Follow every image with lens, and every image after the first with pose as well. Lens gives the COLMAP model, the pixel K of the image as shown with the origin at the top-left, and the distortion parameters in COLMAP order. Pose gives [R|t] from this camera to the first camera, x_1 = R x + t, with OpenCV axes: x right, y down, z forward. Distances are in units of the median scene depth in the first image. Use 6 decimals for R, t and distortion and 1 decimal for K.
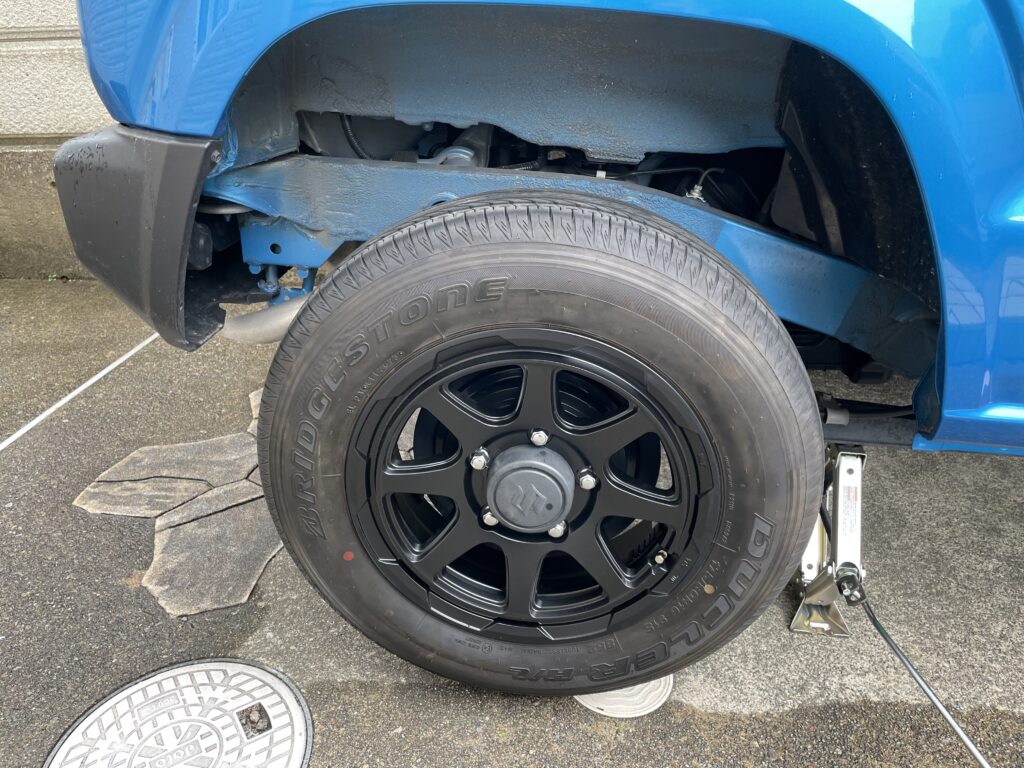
lens RADIAL K [[765.3, 0, 512.0], [0, 765.3, 384.0], [0, 0, 1]] dist [0.079450, -0.136369]
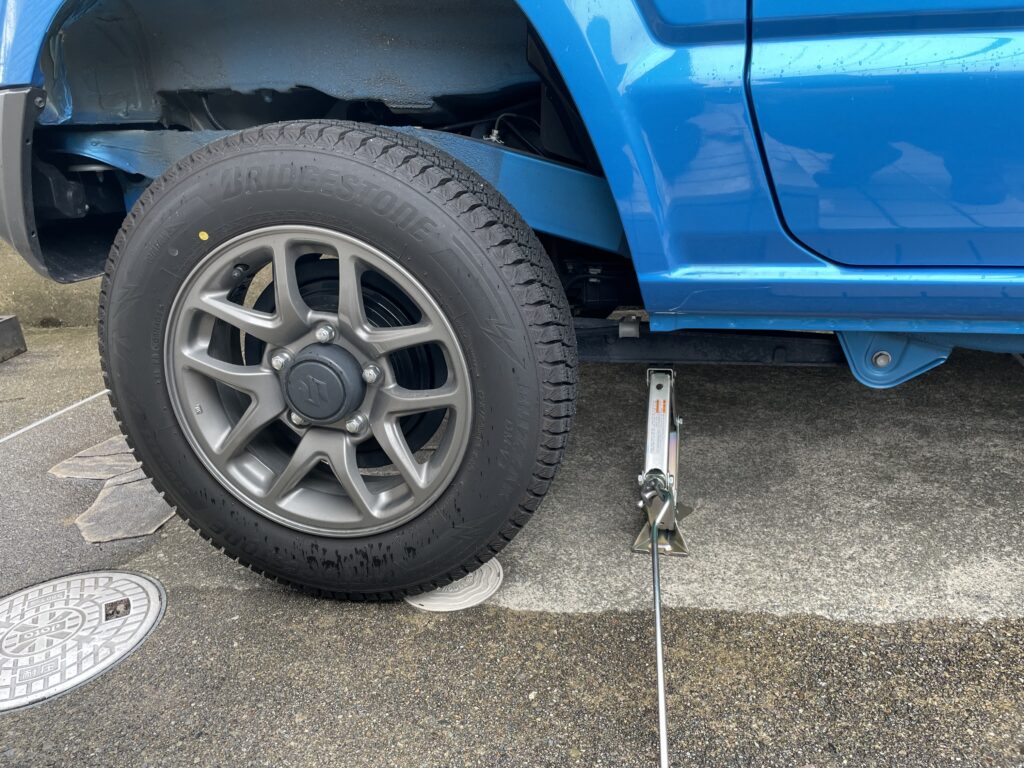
lens RADIAL K [[753.7, 0, 512.0], [0, 753.7, 384.0], [0, 0, 1]] dist [0.067421, -0.120731]
pose [[0.990922, -0.035128, -0.129771, 0.378263], [0.020761, 0.993665, -0.110451, 0.227907], [0.132828, 0.106755, 0.985373, -0.056846]]
